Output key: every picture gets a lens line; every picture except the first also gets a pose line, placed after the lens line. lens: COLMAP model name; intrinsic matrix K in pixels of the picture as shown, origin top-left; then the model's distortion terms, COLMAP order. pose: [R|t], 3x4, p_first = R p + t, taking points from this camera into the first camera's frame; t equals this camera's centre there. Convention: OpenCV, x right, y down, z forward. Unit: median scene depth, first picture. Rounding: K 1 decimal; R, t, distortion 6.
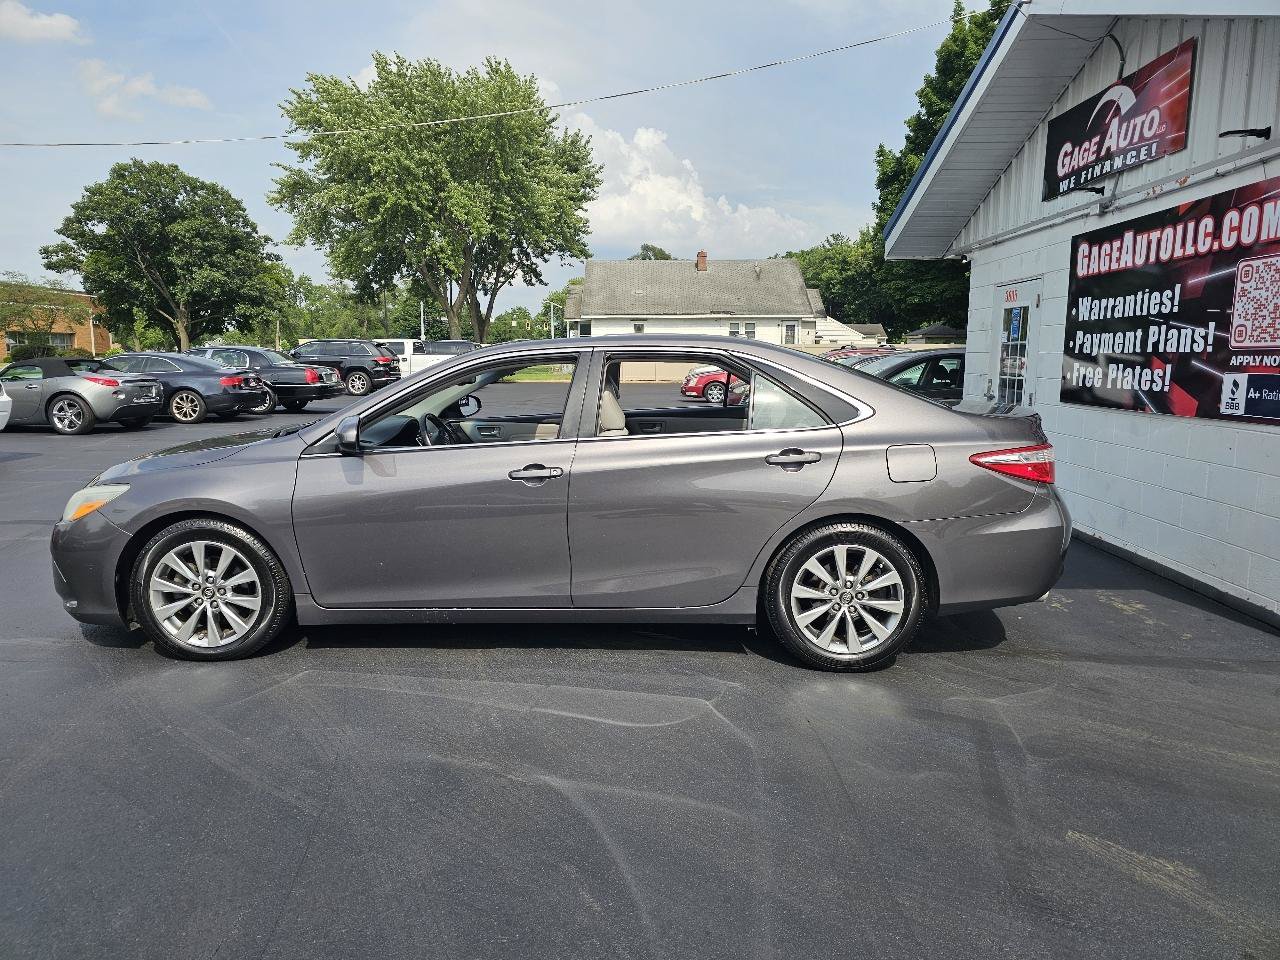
lens RADIAL K [[852.6, 0, 640.4], [0, 852.6, 470.9], [0, 0, 1]] dist [0.054914, -0.048824]
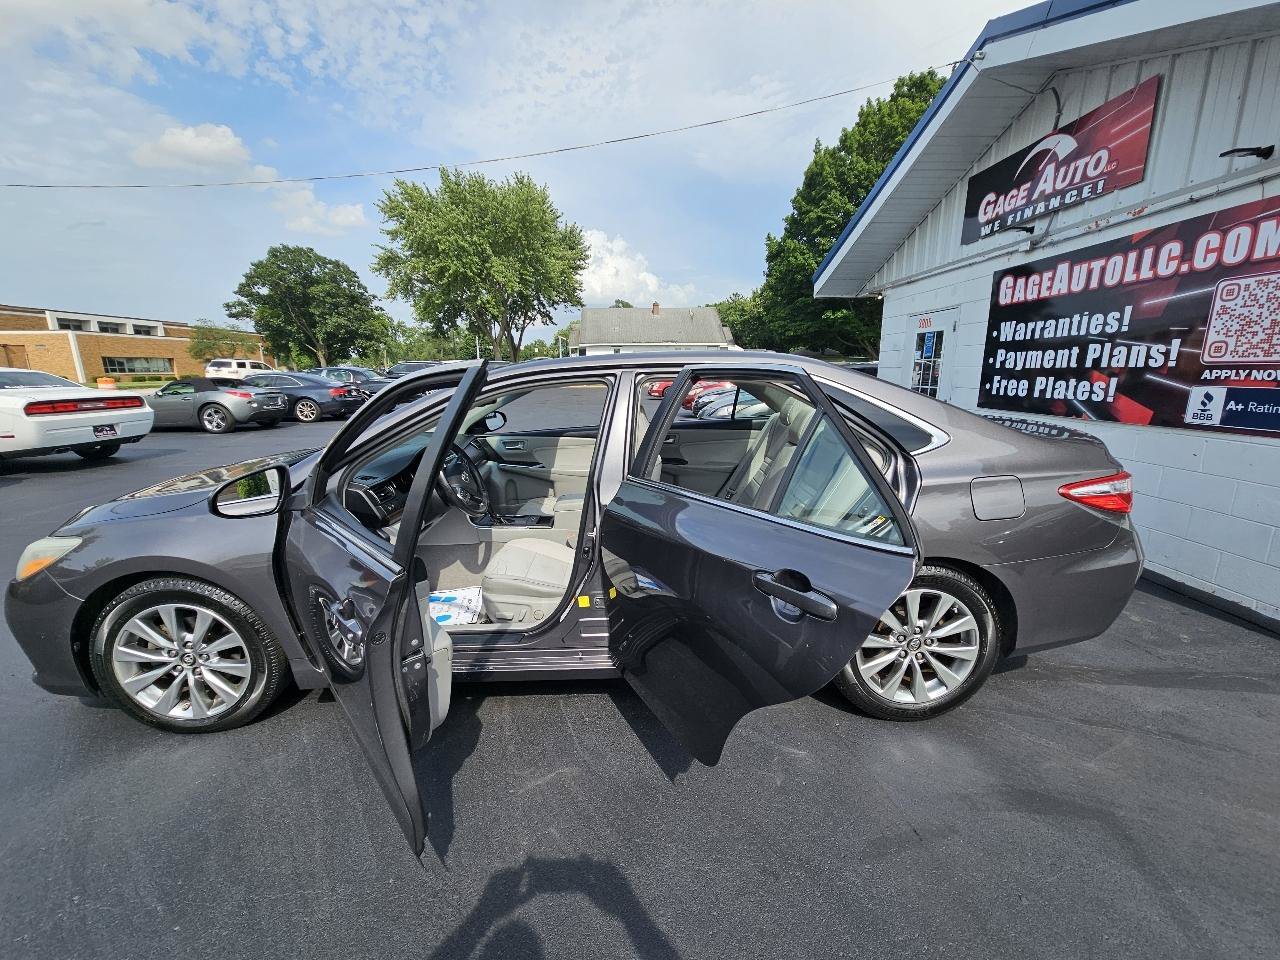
lens RADIAL K [[519.0, 0, 645.0], [0, 519.0, 478.2], [0, 0, 1]] dist [-0.000083, -0.000479]
pose [[0.998395, -0.020142, 0.052925, -0.039458], [0.016284, 0.997247, 0.072345, -0.040687], [-0.054237, -0.071367, 0.995974, 0.274227]]
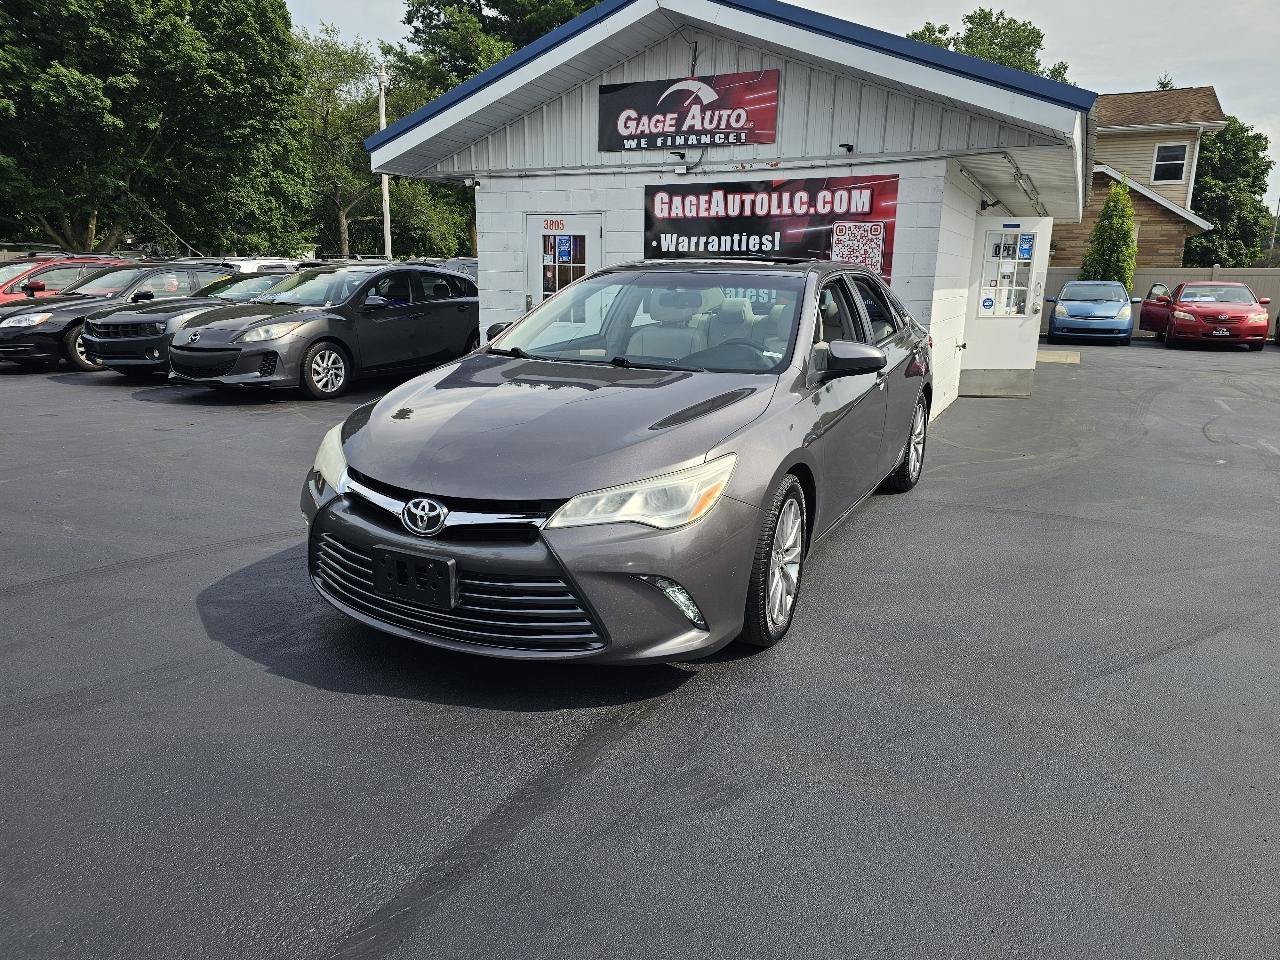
lens RADIAL K [[852.6, 0, 640.4], [0, 852.6, 470.9], [0, 0, 1]] dist [0.054914, -0.048824]
pose [[0.429294, -0.198046, 0.881184, -0.762474], [0.108211, 0.979913, 0.167517, -0.061918], [-0.896659, 0.023439, 0.442101, 0.432331]]
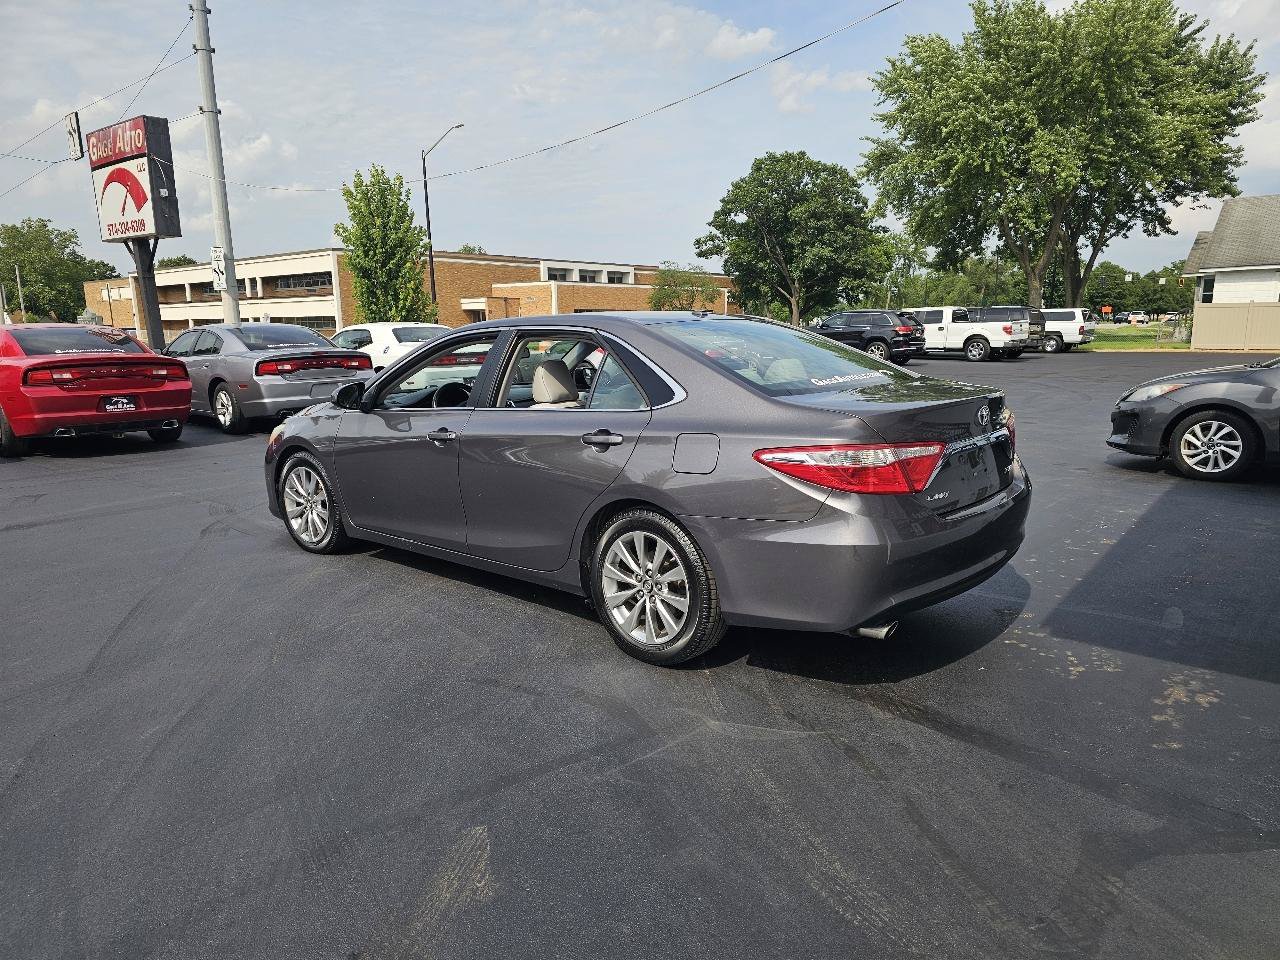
lens RADIAL K [[858.6, 0, 636.5], [0, 858.6, 483.0], [0, 0, 1]] dist [0.059185, -0.052527]
pose [[0.768887, 0.104117, -0.630851, 0.474324], [-0.073608, 0.994507, 0.074421, -0.022617], [0.635134, -0.010786, 0.772327, 0.138704]]
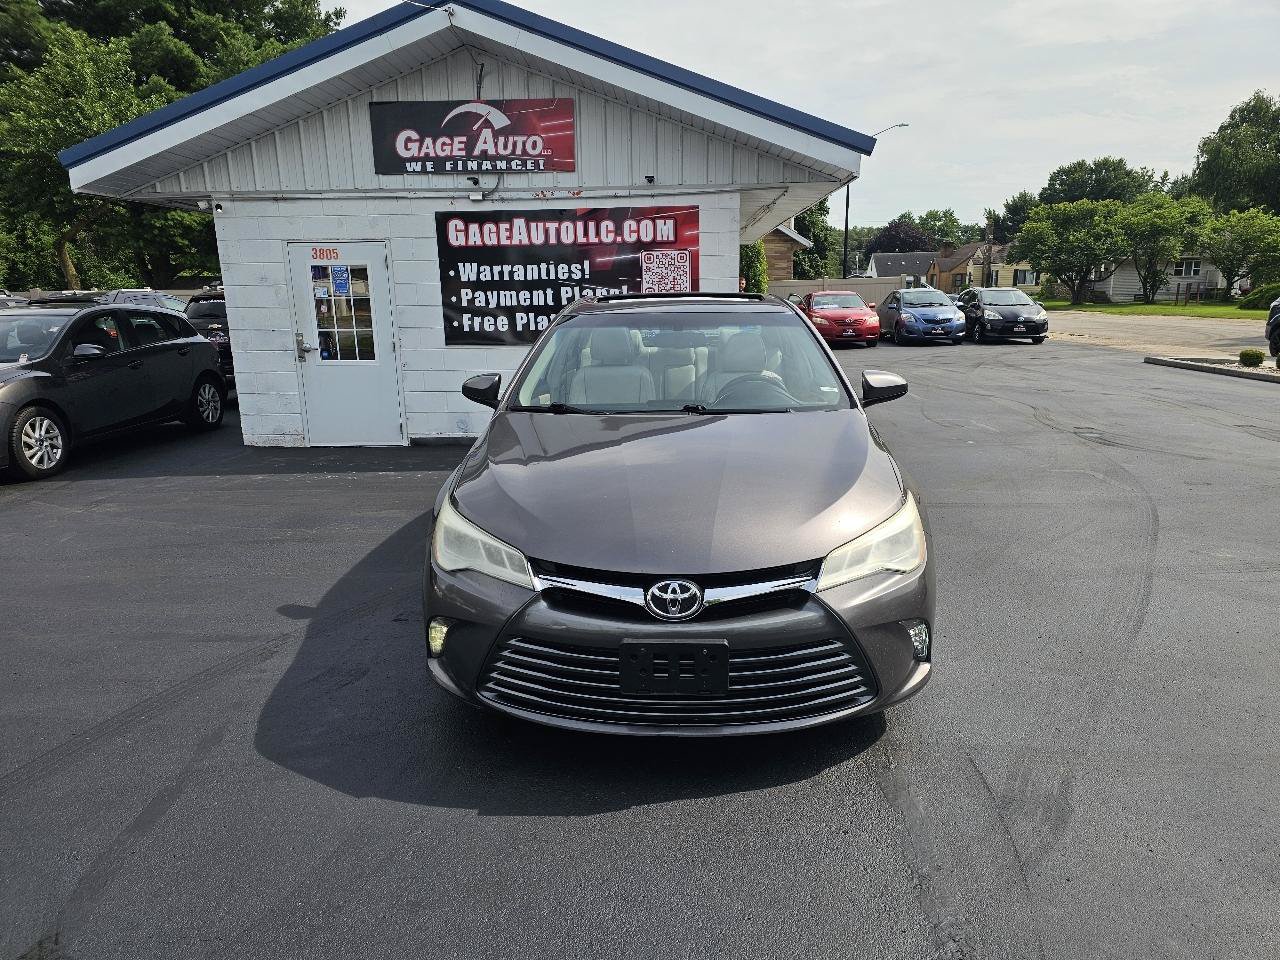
lens RADIAL K [[856.3, 0, 651.6], [0, 856.3, 490.3], [0, 0, 1]] dist [0.052786, -0.051700]
pose [[0.015602, -0.229049, 0.973290, -0.807484], [0.152410, 0.962578, 0.224085, -0.115635], [-0.988194, 0.144843, 0.049928, 0.689186]]
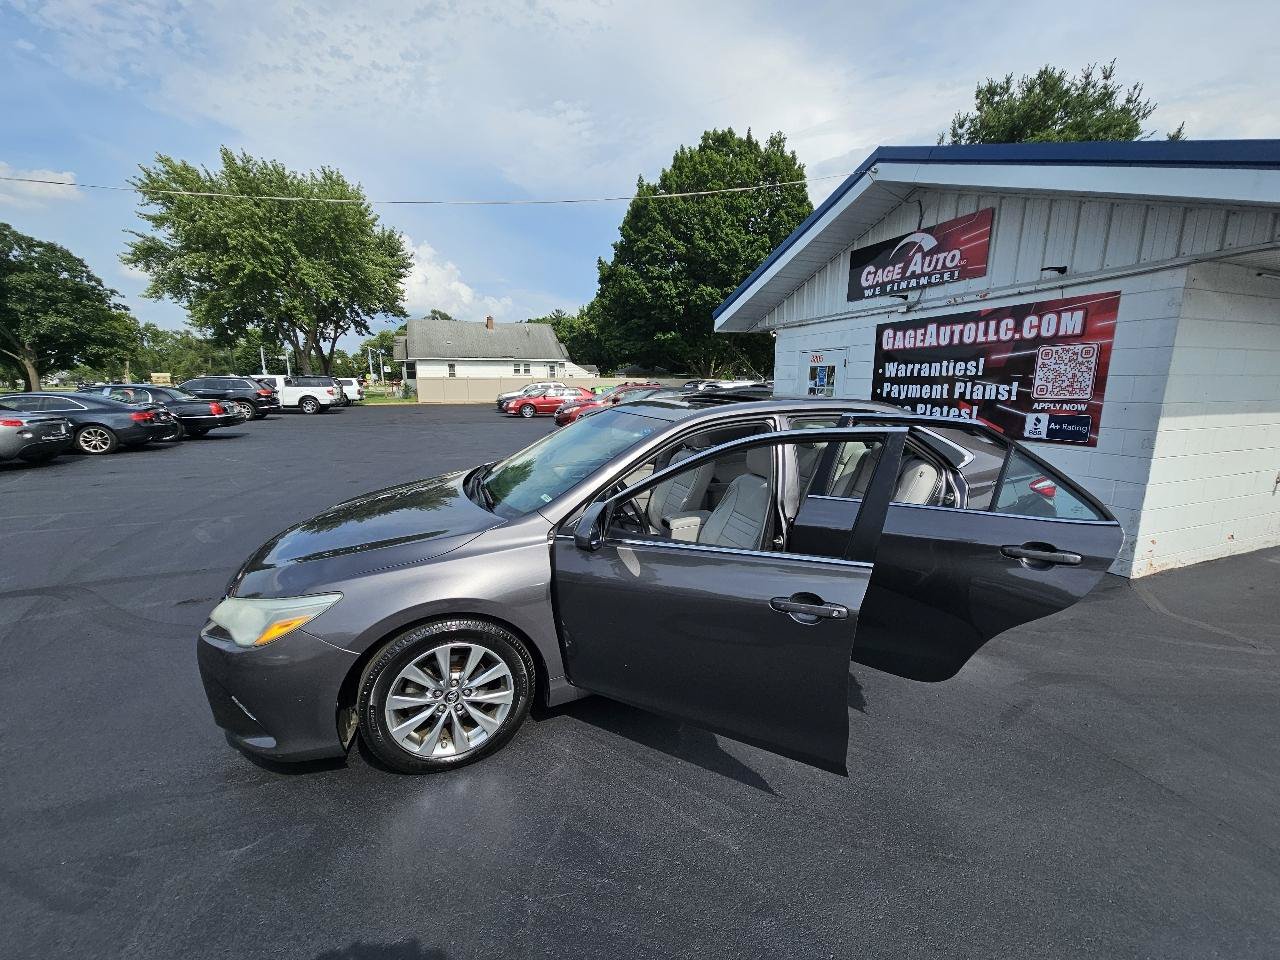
lens RADIAL K [[517.0, 0, 645.0], [0, 517.0, 477.4], [0, 0, 1]] dist [-0.000837, -0.000291]
pose [[0.925491, -0.072088, 0.371846, -0.291398], [0.054636, 0.996862, 0.057272, -0.063249], [-0.374808, -0.032689, 0.926526, 0.250642]]
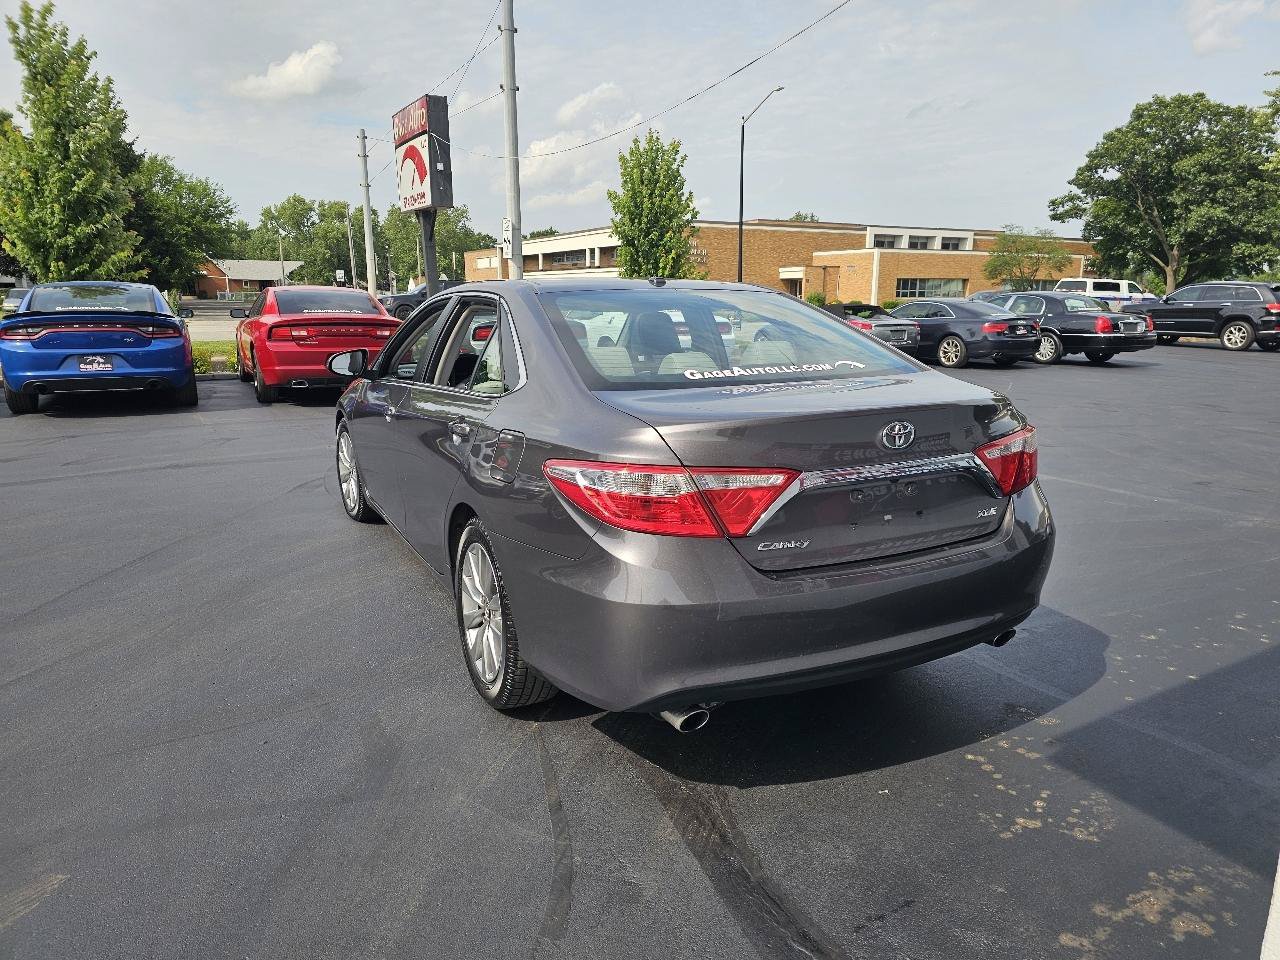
lens RADIAL K [[856.3, 0, 651.6], [0, 856.3, 490.3], [0, 0, 1]] dist [0.052786, -0.051700]
pose [[0.492537, 0.192902, -0.848644, 0.558492], [-0.122906, 0.980770, 0.151603, -0.058840], [0.861569, 0.029633, 0.506774, 0.410236]]
